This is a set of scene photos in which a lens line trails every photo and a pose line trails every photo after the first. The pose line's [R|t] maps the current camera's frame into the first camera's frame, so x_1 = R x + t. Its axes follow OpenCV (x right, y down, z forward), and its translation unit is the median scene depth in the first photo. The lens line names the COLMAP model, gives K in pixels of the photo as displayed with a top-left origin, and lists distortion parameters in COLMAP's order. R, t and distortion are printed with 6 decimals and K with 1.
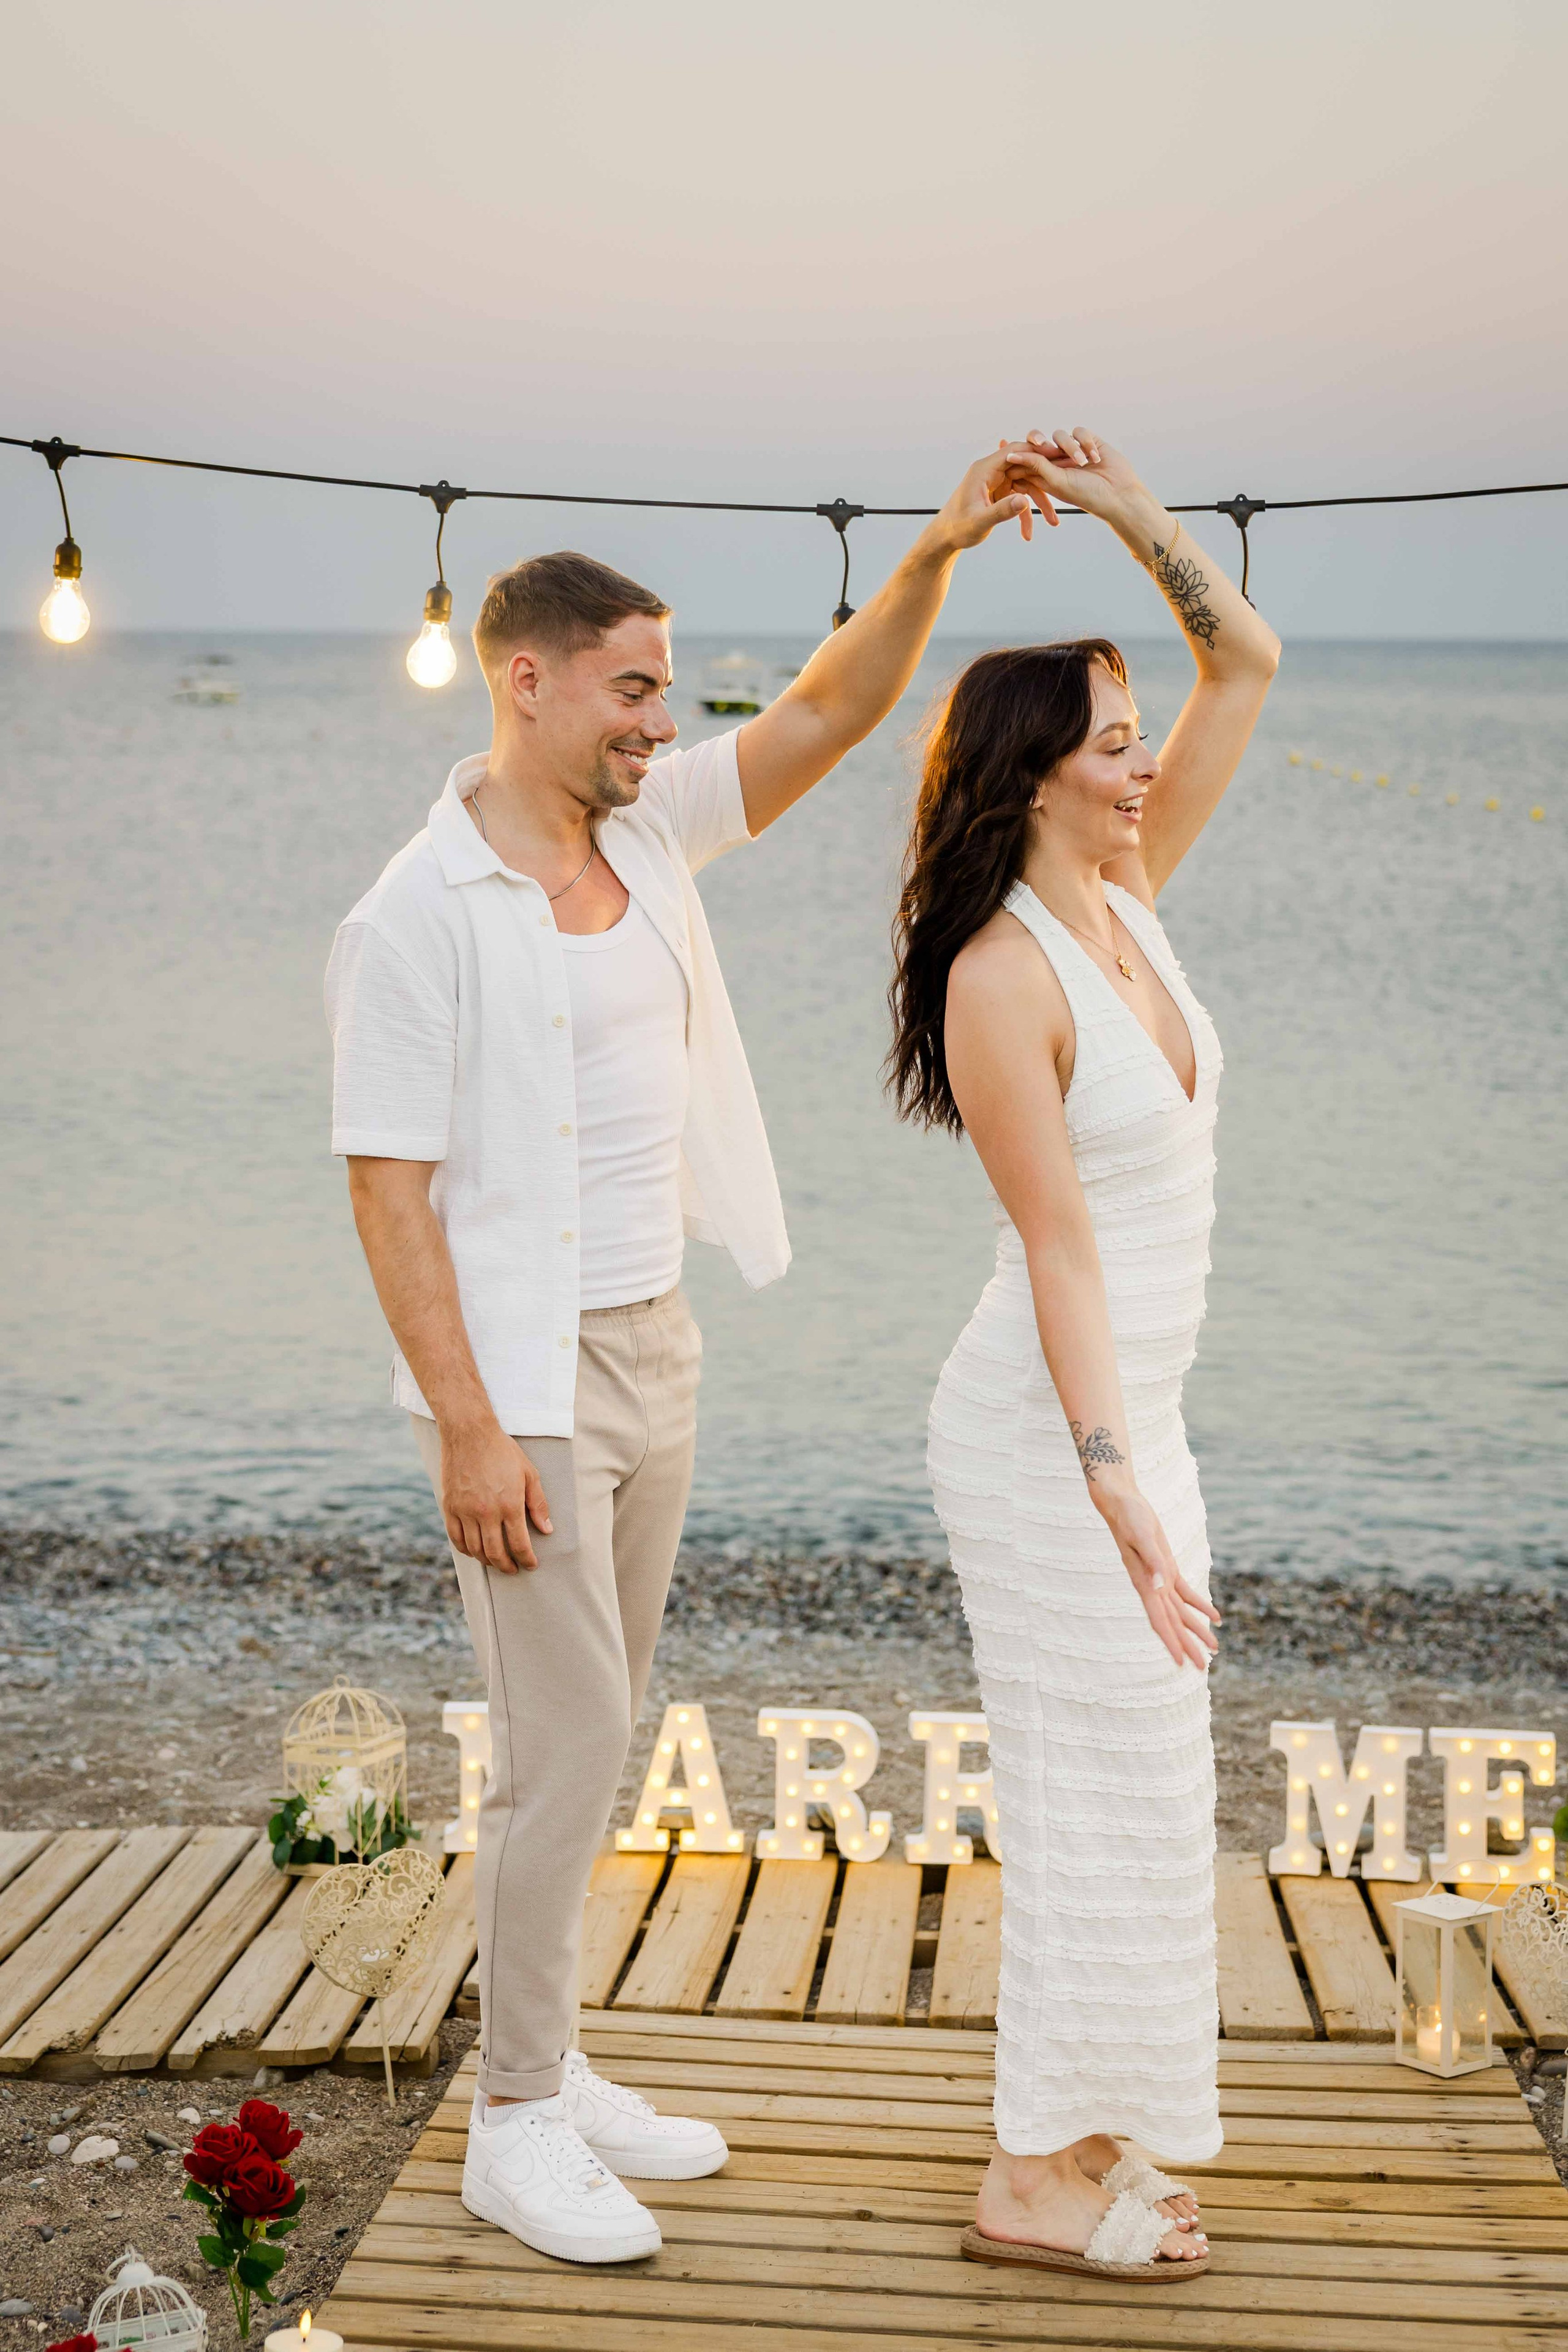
lens RADIAL K [[3364.5, 0, 843.3], [0, 3364.5, 994.5], [0, 0, 1]] dist [0.026565, 0.000000]
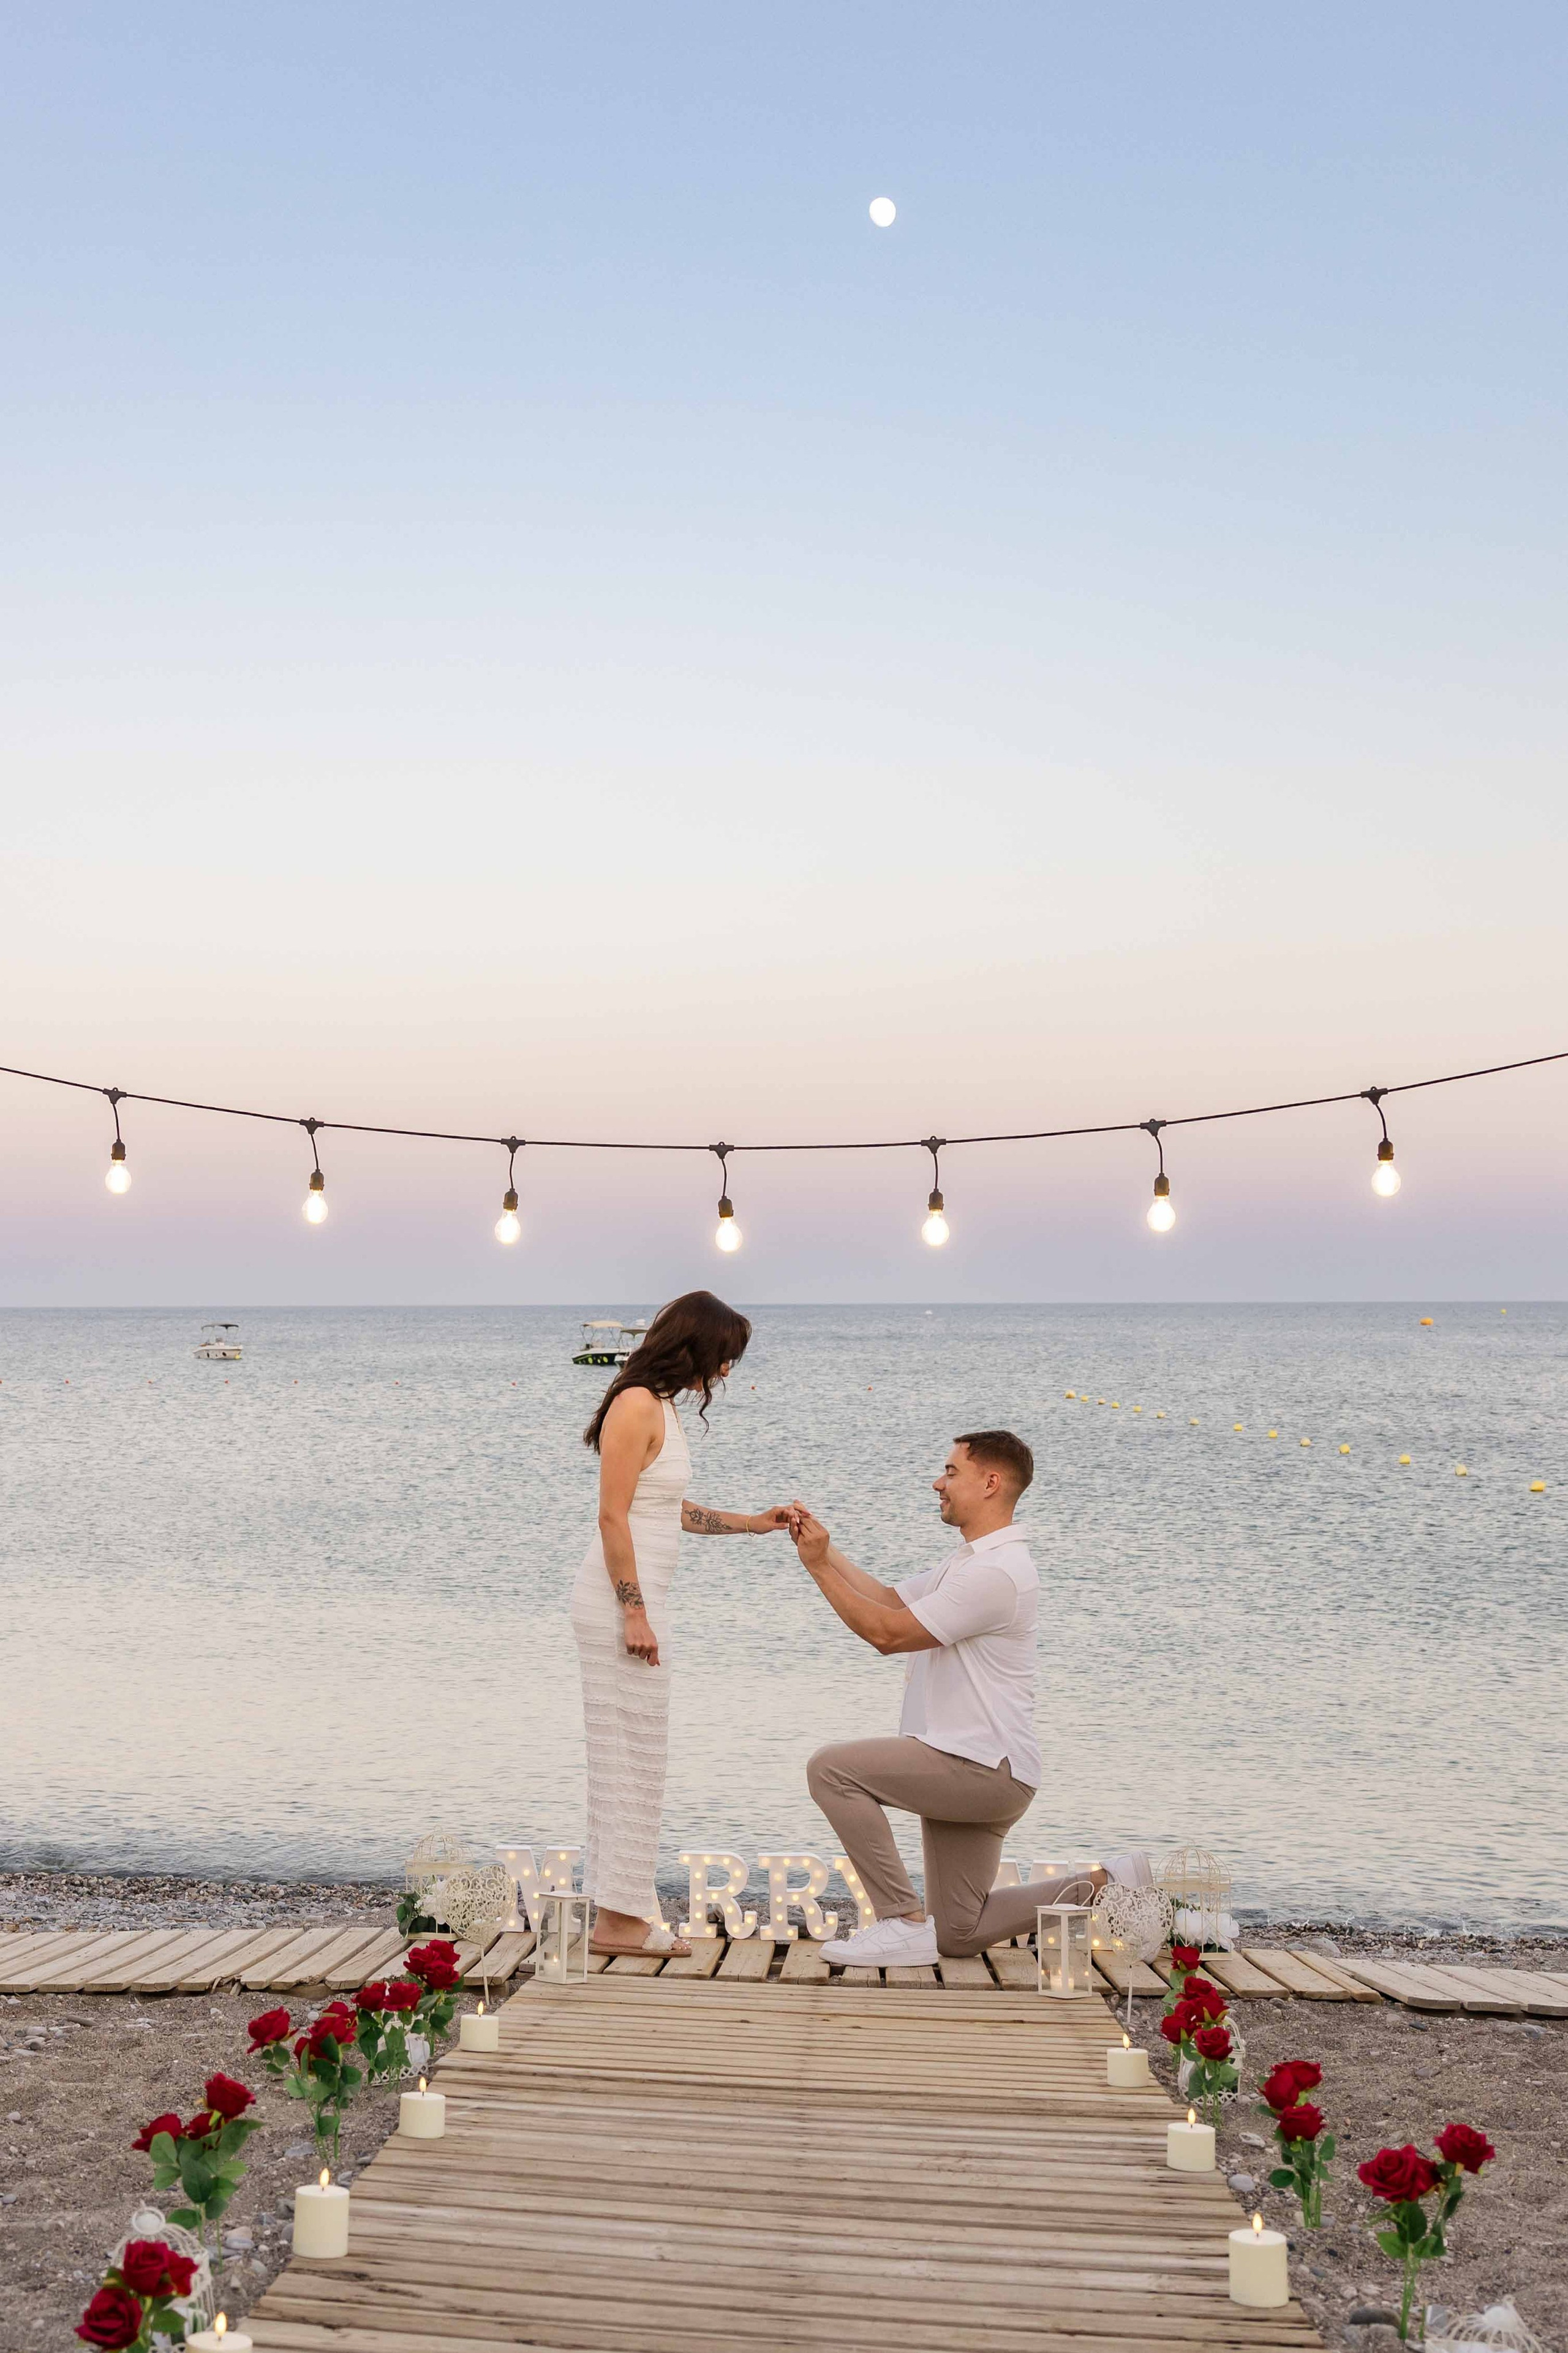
lens RADIAL K [[2965.5, 0, 462.4], [0, 2965.5, 1321.6], [0, 0, 1]] dist [-0.005424, 0.000000]
pose [[0.996738, -0.009716, -0.080124, -0.011238], [0.000723, 0.993763, -0.111510, 0.113943], [0.080708, 0.111088, 0.990528, -0.537367]]
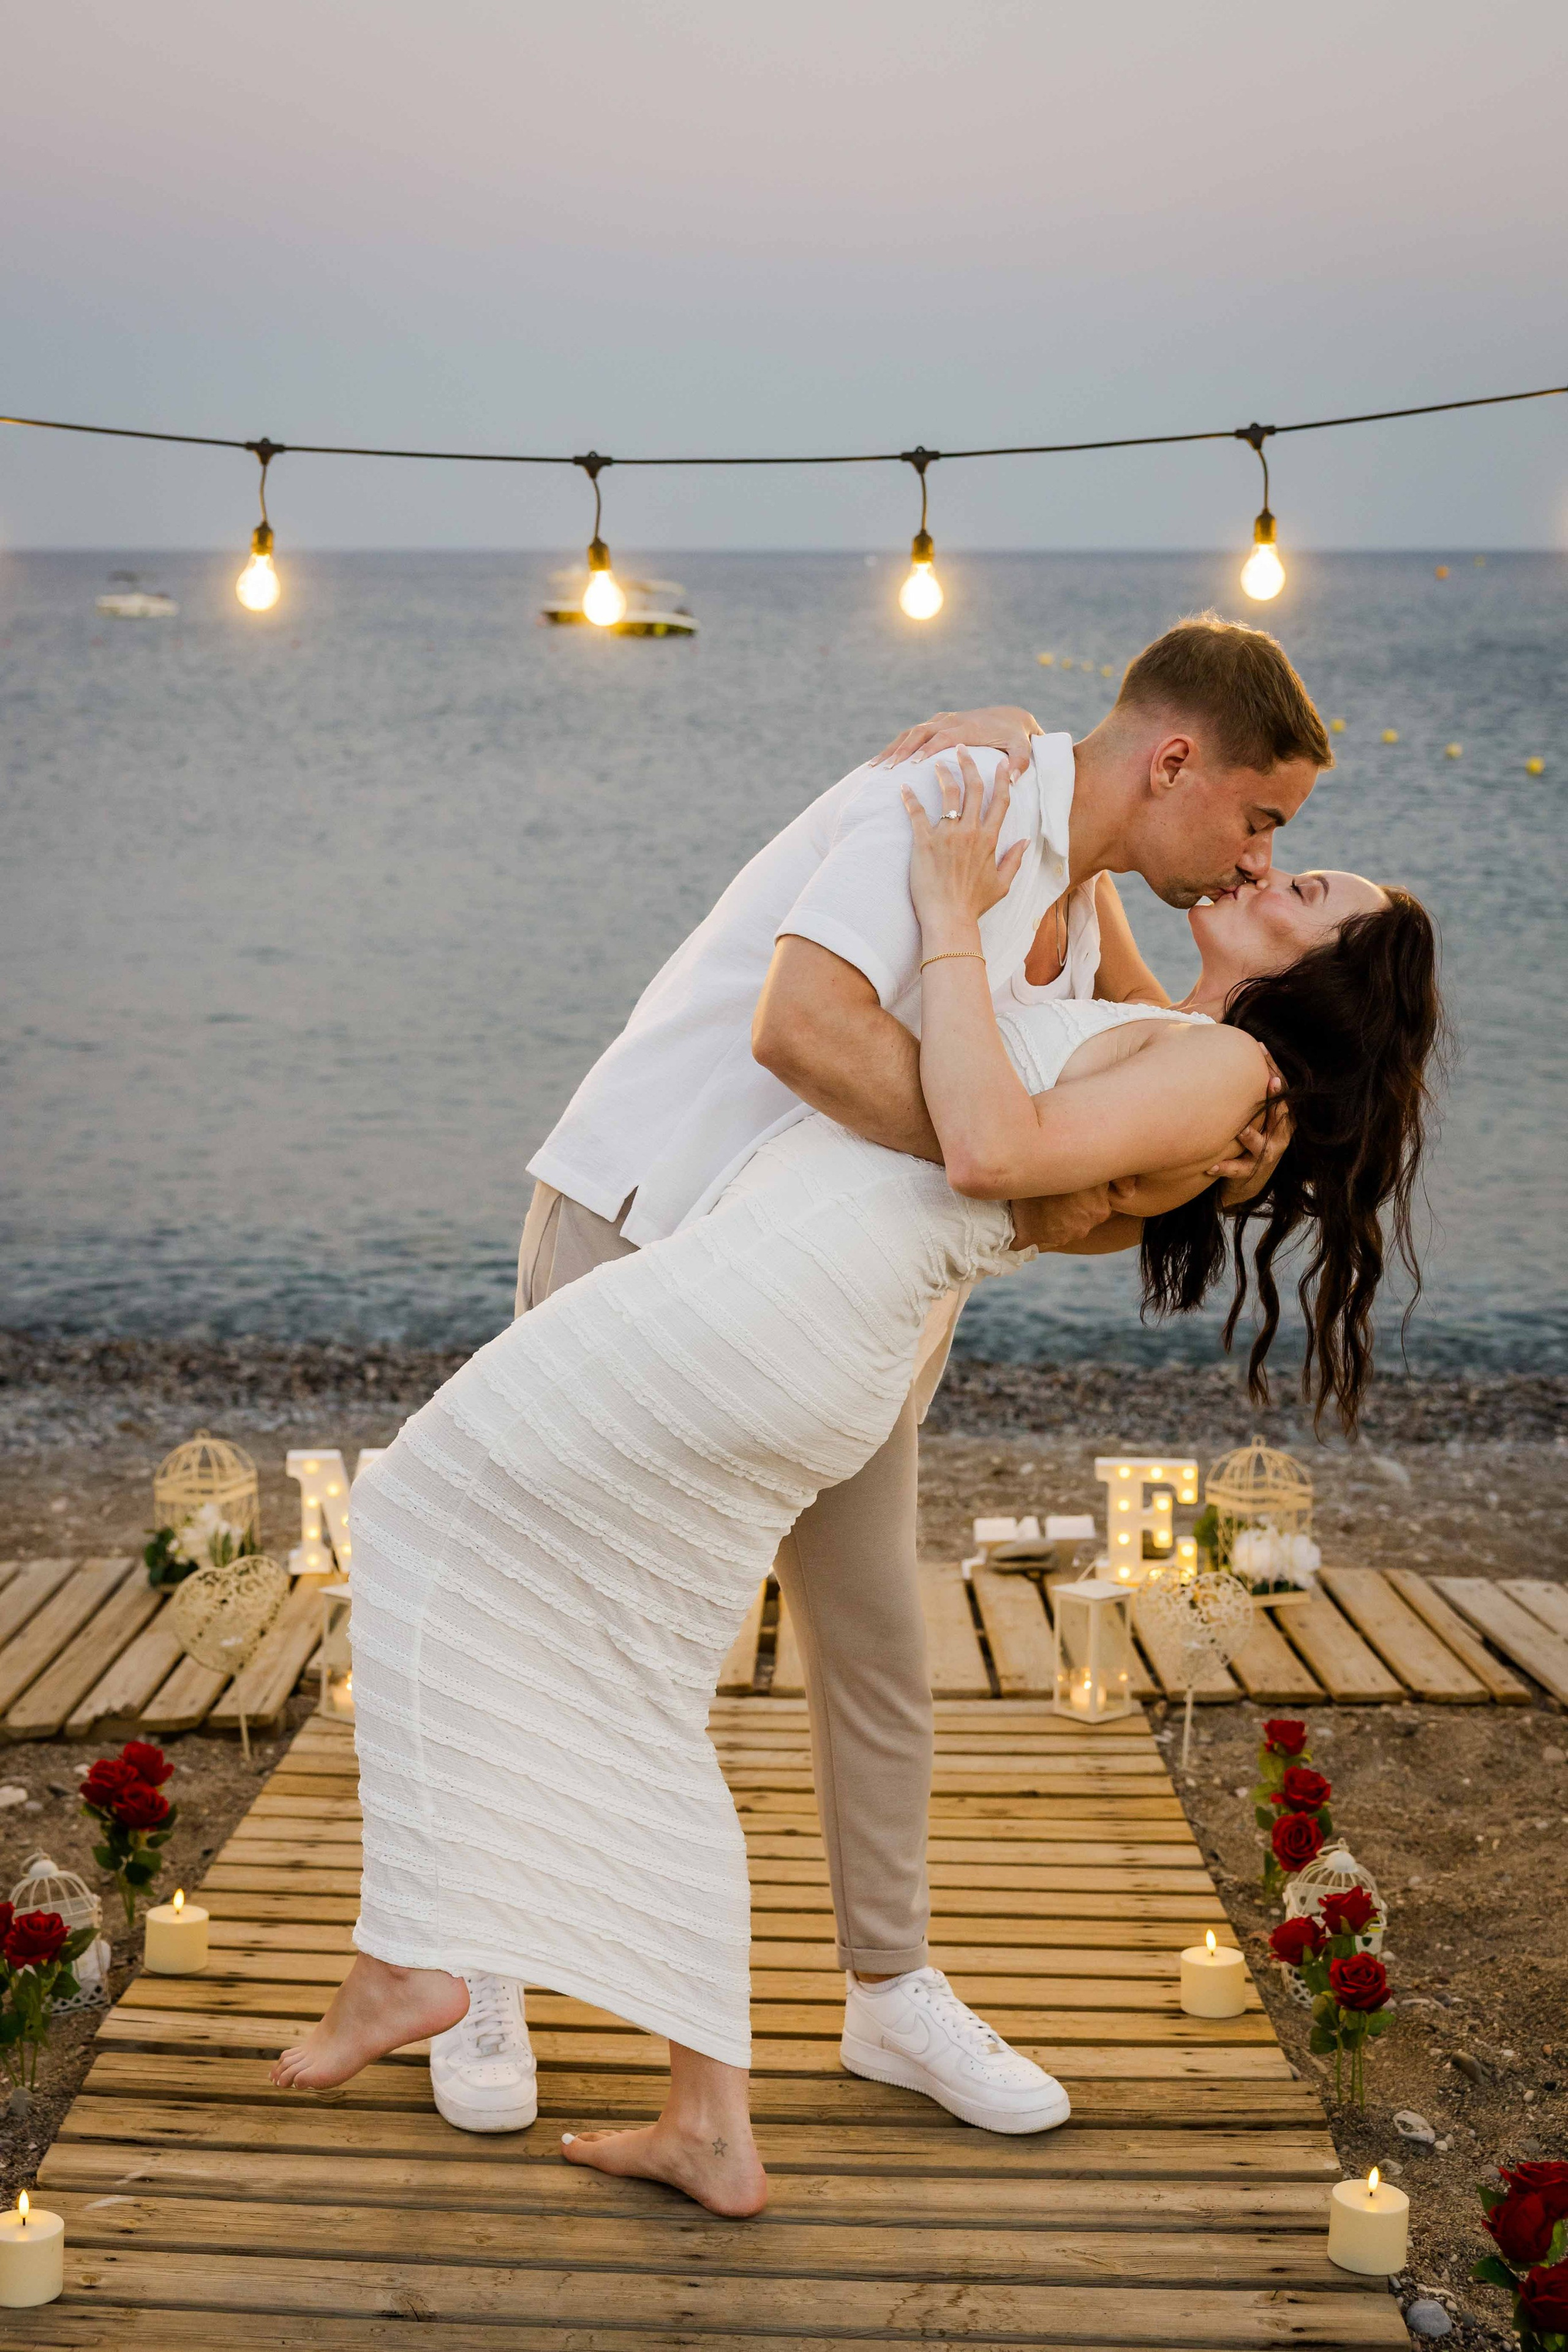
lens RADIAL K [[3031.1, 0, 761.1], [0, 3031.1, 1048.0], [0, 0, 1]] dist [0.013917, 0.000000]
pose [[0.999369, -0.010895, 0.033811, 0.016633], [0.008973, 0.998362, 0.056499, 0.005067], [-0.034371, -0.056160, 0.997830, -0.087237]]
